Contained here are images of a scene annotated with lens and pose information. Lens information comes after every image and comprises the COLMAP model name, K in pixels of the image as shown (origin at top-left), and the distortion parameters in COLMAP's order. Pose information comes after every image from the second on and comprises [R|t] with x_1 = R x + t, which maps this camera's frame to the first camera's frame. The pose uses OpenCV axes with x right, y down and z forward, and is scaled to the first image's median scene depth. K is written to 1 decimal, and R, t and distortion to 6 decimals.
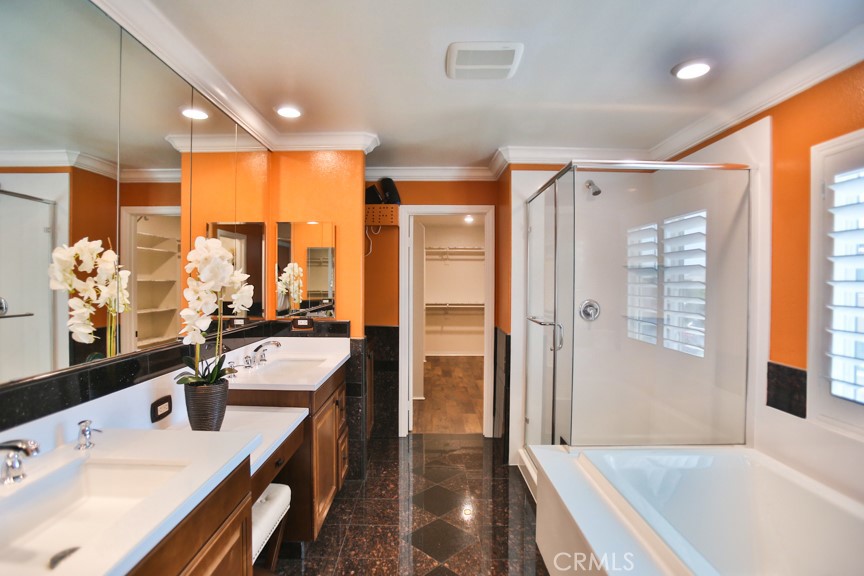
lens RADIAL K [[434.1, 0, 426.8], [0, 434.1, 284.2], [0, 0, 1]] dist [-0.079727, 0.037714]
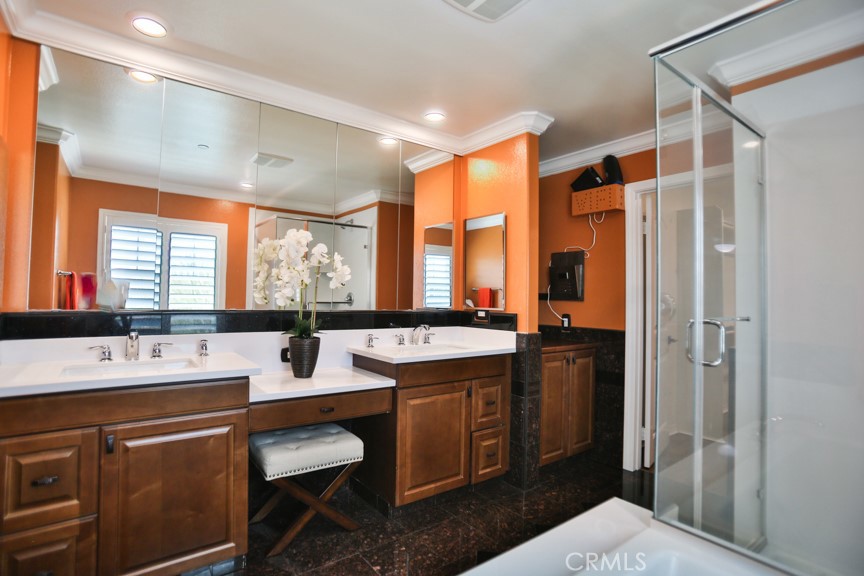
lens RADIAL K [[433.7, 0, 421.0], [0, 433.7, 280.2], [0, 0, 1]] dist [-0.078238, 0.035595]
pose [[0.597160, -0.026801, -0.801675, 0.428569], [-0.018283, 0.998727, -0.047007, 0.056764], [0.801914, 0.042727, 0.595910, 0.255524]]
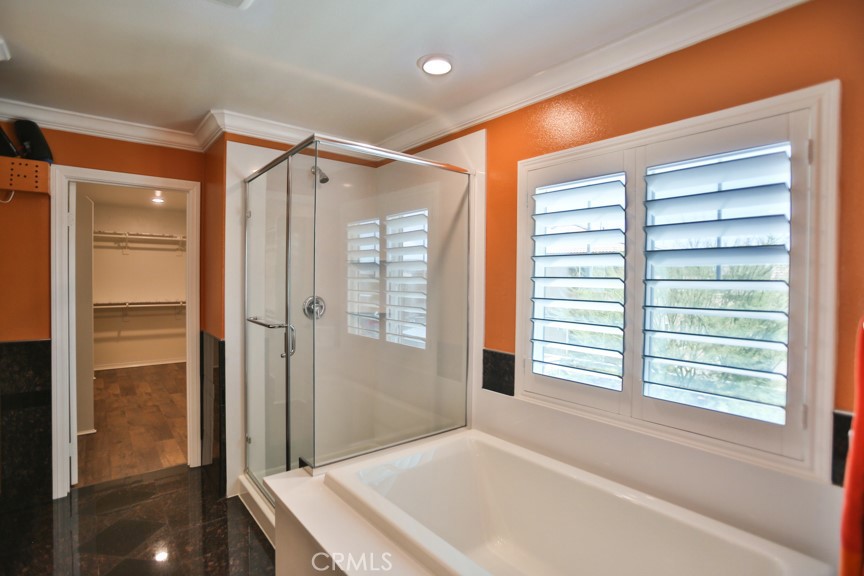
lens RADIAL K [[434.1, 0, 426.8], [0, 434.1, 284.2], [0, 0, 1]] dist [-0.079727, 0.037714]
pose [[0.781067, -0.004833, 0.624428, -0.012867], [-0.002990, 0.999930, 0.011479, -0.000401], [-0.624440, -0.010833, 0.780998, 0.128081]]
